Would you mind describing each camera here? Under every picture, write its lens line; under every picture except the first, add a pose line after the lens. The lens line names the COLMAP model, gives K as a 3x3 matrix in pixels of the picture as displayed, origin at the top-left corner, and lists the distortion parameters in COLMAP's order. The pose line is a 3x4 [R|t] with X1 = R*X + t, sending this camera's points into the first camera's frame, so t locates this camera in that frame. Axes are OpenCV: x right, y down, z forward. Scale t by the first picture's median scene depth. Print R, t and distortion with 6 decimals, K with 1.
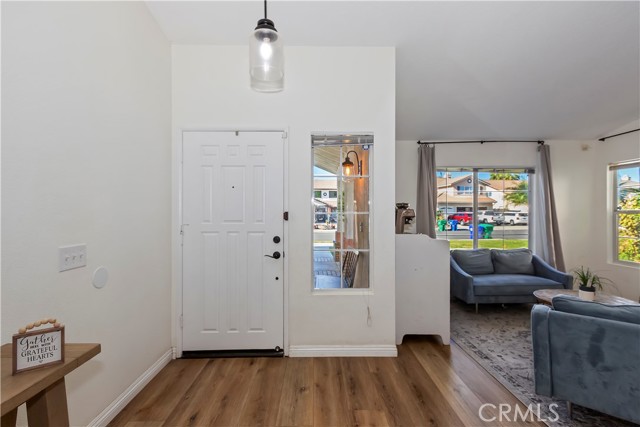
lens RADIAL K [[290.4, 0, 318.2], [0, 290.4, 214.6], [0, 0, 1]] dist [-0.001000, -0.000151]
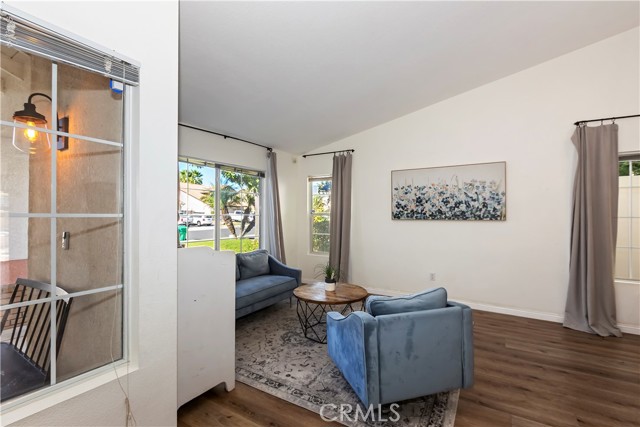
lens RADIAL K [[290.4, 0, 318.2], [0, 290.4, 214.6], [0, 0, 1]] dist [-0.001000, -0.000151]
pose [[0.530256, 0.002646, 0.847833, -0.074393], [0.001847, 0.999989, -0.004276, -0.002445], [-0.847835, 0.003834, 0.530246, 0.398348]]
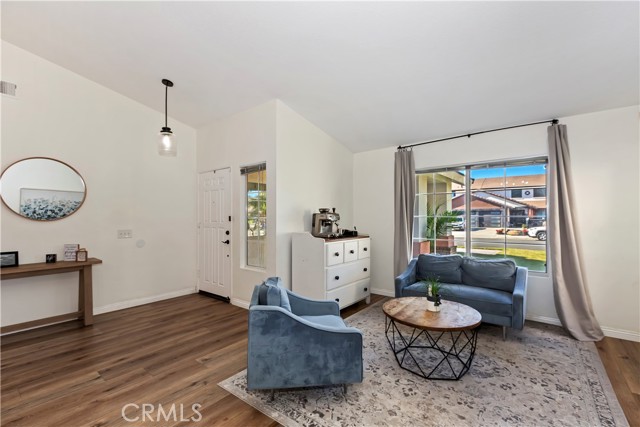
lens RADIAL K [[282.8, 0, 319.8], [0, 282.8, 214.8], [0, 0, 1]] dist [0.000941, 0.000189]
pose [[0.769027, -0.006409, -0.639185, 1.109190], [-0.000175, 0.999948, -0.010237, 0.000601], [0.639217, 0.007985, 0.768985, 0.069632]]
